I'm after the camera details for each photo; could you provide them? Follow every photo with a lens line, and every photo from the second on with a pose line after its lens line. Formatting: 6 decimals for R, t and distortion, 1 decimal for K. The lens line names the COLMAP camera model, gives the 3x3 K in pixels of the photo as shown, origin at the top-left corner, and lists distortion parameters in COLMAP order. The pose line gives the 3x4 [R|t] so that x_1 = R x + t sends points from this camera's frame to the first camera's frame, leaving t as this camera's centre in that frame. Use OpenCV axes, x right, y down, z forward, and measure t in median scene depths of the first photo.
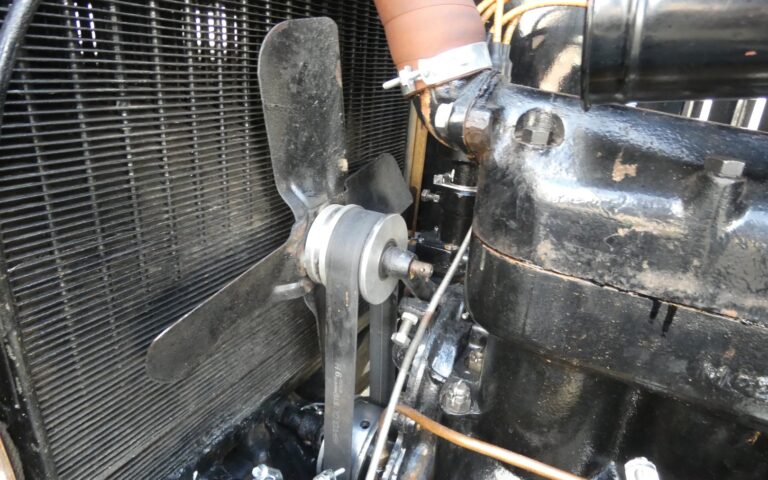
lens RADIAL K [[479.5, 0, 384.0], [0, 479.5, 240.0], [0, 0, 1]] dist [-0.007250, 0.000614]
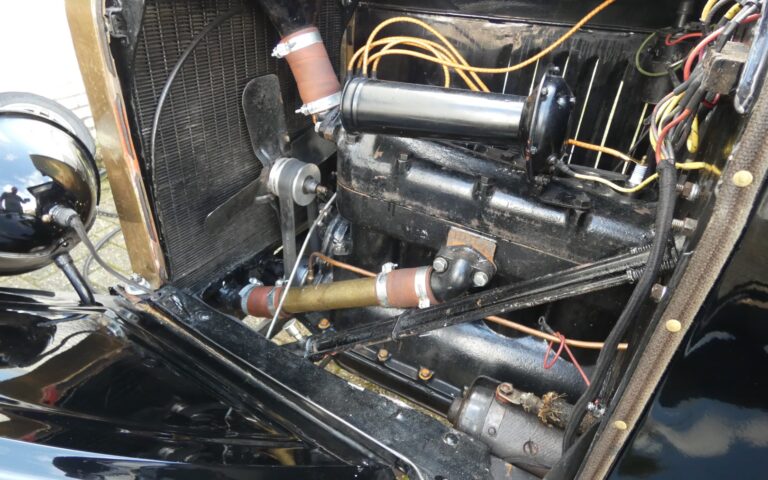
lens RADIAL K [[479.5, 0, 384.0], [0, 479.5, 240.0], [0, 0, 1]] dist [-0.007250, 0.000614]
pose [[0.999677, 0.010956, -0.022950, 0.410419], [-0.006728, 0.984224, 0.176797, -0.100555], [0.024525, -0.176586, 0.983980, -1.172709]]
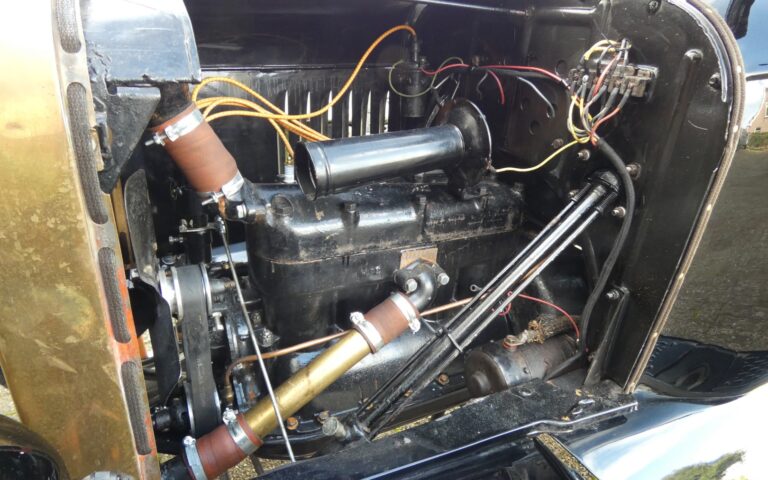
lens RADIAL K [[479.5, 0, 384.0], [0, 479.5, 240.0], [0, 0, 1]] dist [-0.007250, 0.000614]
pose [[0.570422, -0.363006, 0.736781, -0.856088], [0.269037, 0.930125, 0.249974, -0.390770], [-0.776040, 0.055631, 0.628226, -0.601459]]
